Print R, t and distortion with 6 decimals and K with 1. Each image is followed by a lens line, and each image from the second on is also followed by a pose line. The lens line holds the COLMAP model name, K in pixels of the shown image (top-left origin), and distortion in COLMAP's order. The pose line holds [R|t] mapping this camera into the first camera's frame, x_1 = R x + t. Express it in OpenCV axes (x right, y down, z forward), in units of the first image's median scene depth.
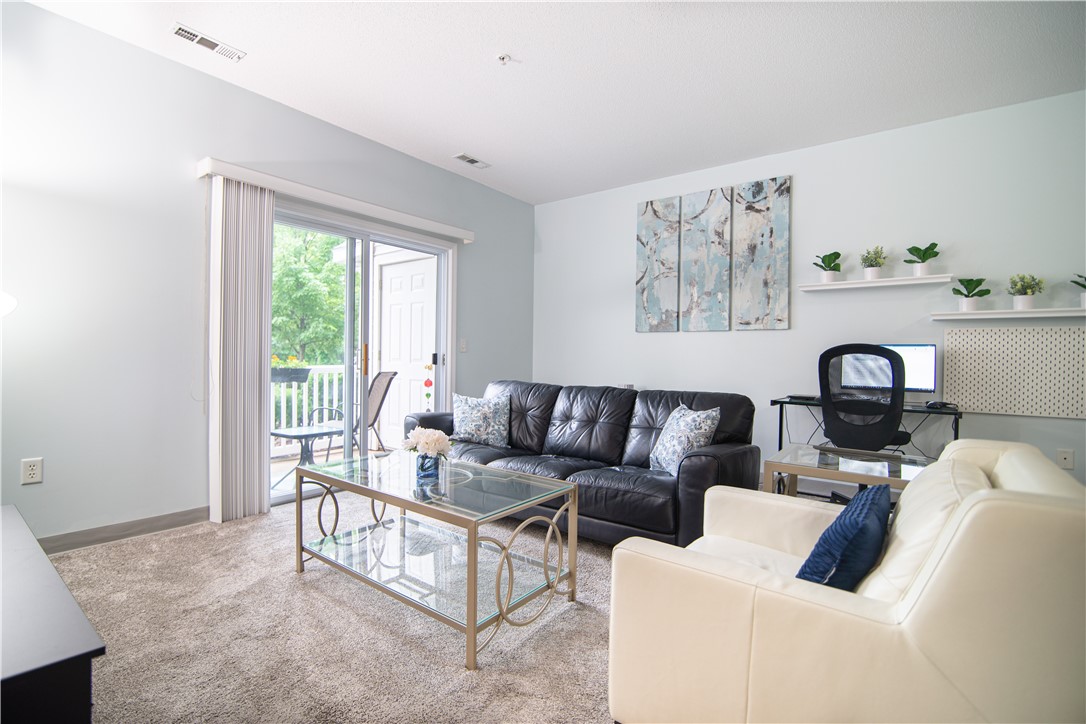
lens RADIAL K [[512.3, 0, 518.4], [0, 512.3, 356.9], [0, 0, 1]] dist [-0.017553, 0.004356]
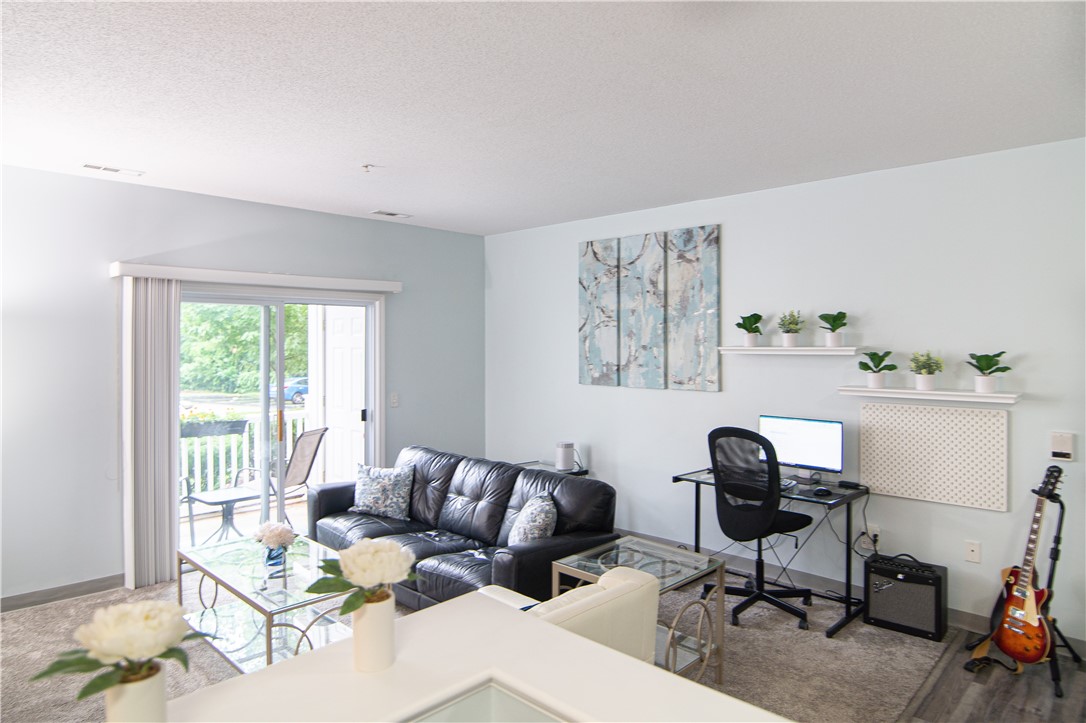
lens RADIAL K [[684.2, 0, 508.1], [0, 684.2, 331.4], [0, 0, 1]] dist [-0.020223, 0.000490]
pose [[0.991447, -0.015288, -0.129610, 0.313140], [0.013419, 0.999793, -0.015279, -0.148831], [0.129817, 0.013409, 0.991447, -0.267923]]
